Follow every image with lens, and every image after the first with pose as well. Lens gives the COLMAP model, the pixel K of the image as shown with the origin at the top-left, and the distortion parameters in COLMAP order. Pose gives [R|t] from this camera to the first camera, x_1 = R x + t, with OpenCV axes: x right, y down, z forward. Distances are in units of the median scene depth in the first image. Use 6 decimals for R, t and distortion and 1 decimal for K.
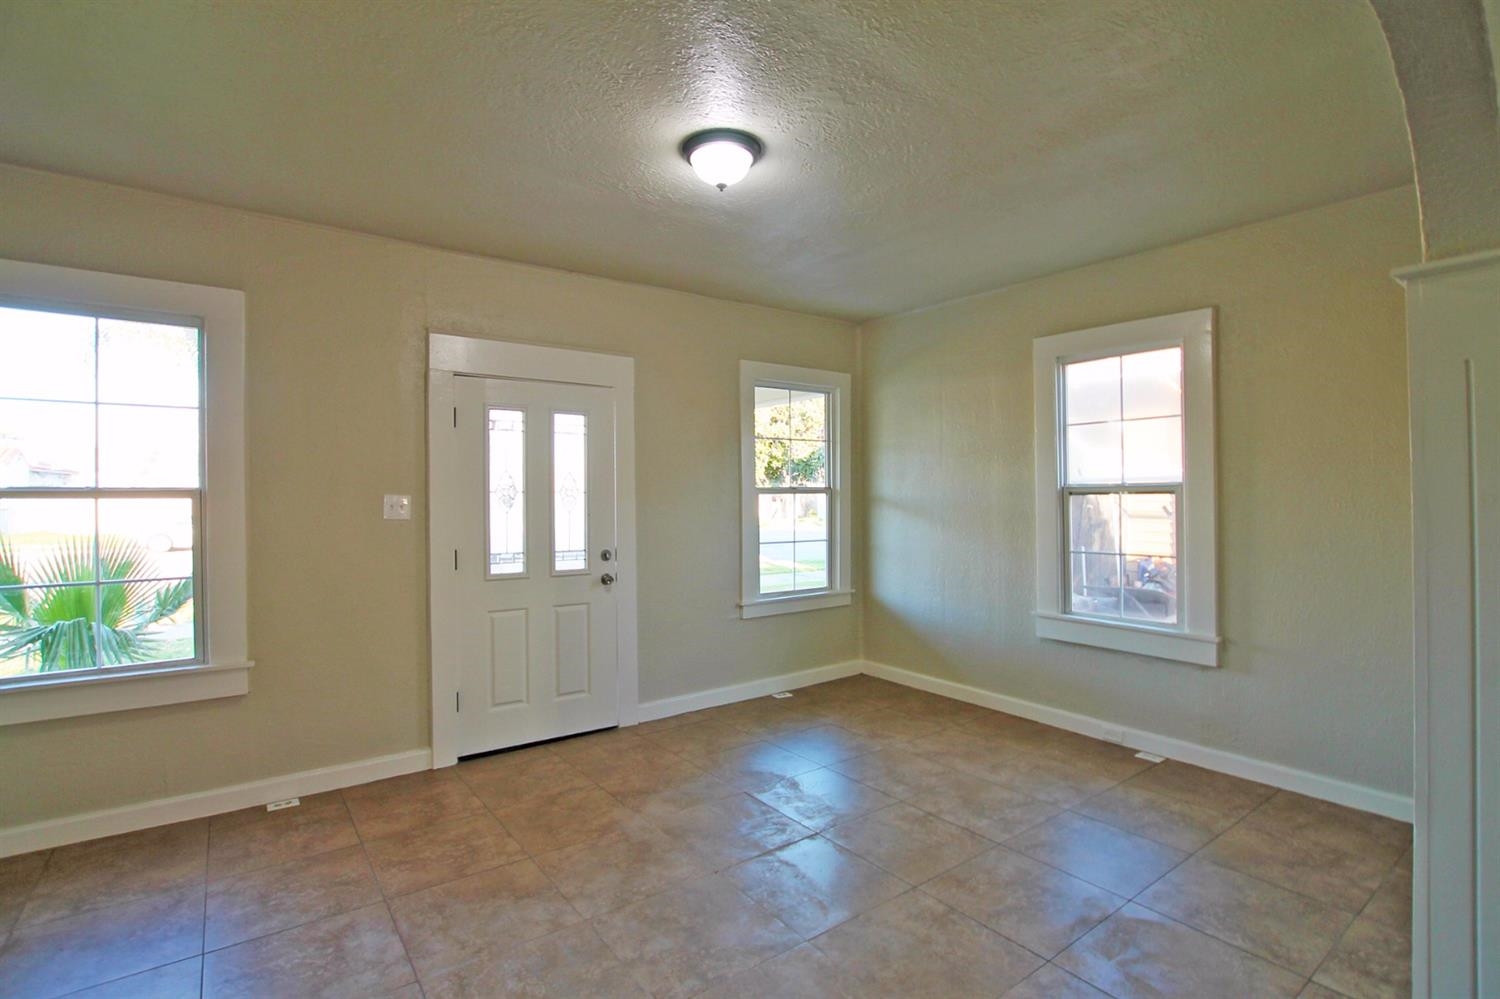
lens RADIAL K [[707.5, 0, 742.4], [0, 707.5, 505.4], [0, 0, 1]] dist [-0.024740, 0.000897]
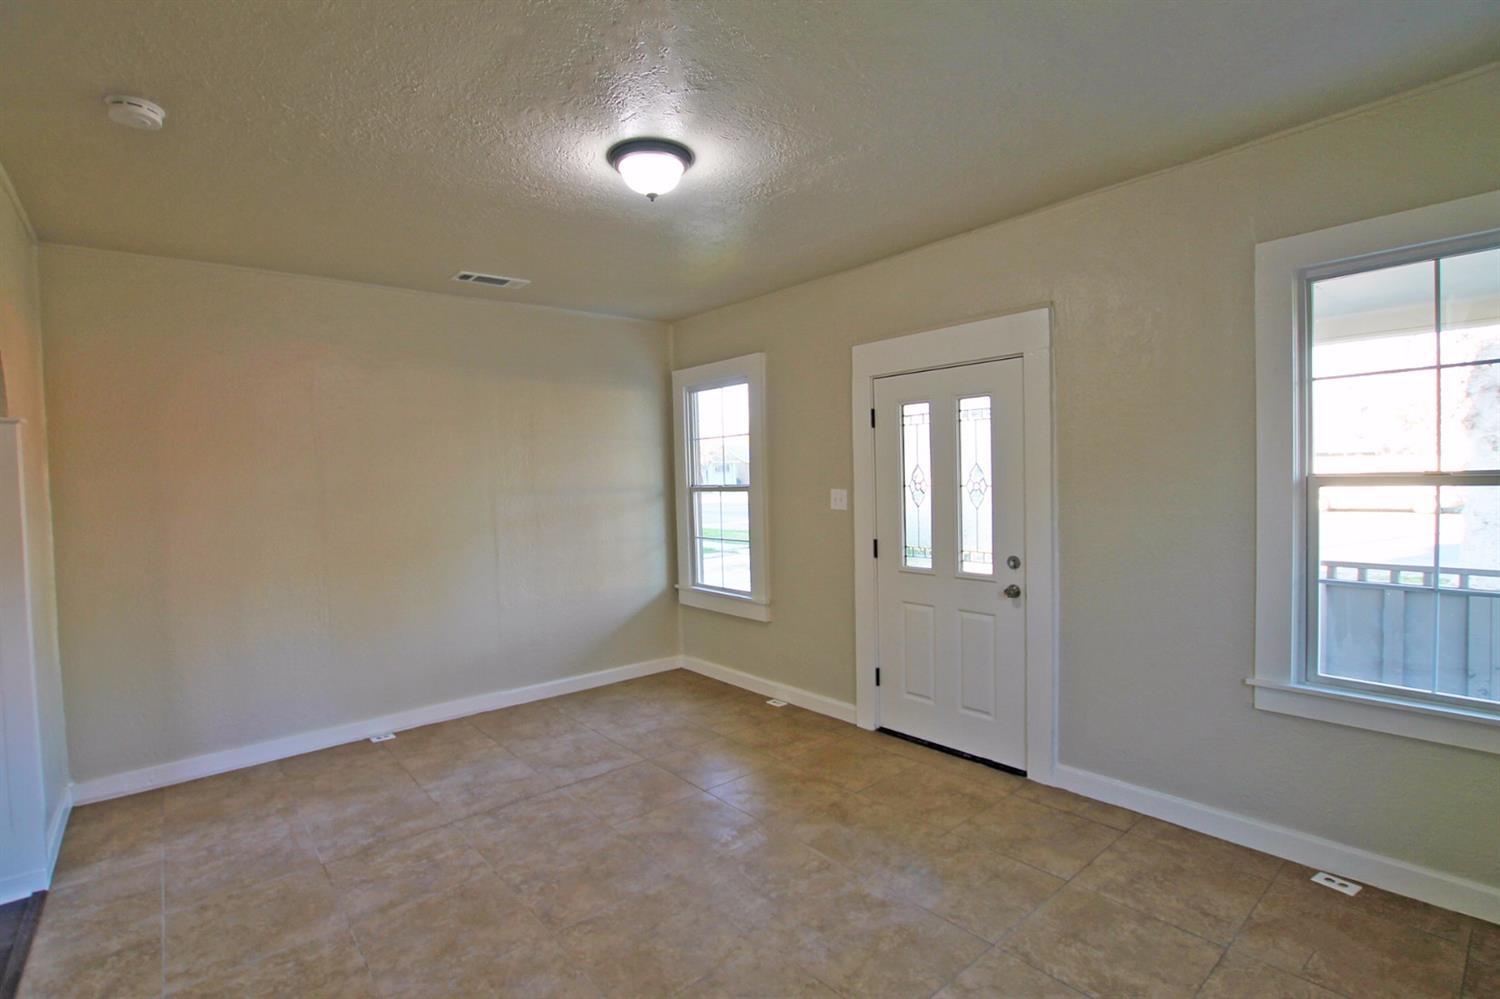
lens RADIAL K [[707.5, 0, 747.0], [0, 707.5, 500.6], [0, 0, 1]] dist [-0.024740, 0.000897]
pose [[0.070553, 0.038542, -0.996763, 0.665945], [0.017555, 0.999051, 0.039873, -0.043509], [0.997354, -0.020311, 0.069809, 0.716365]]
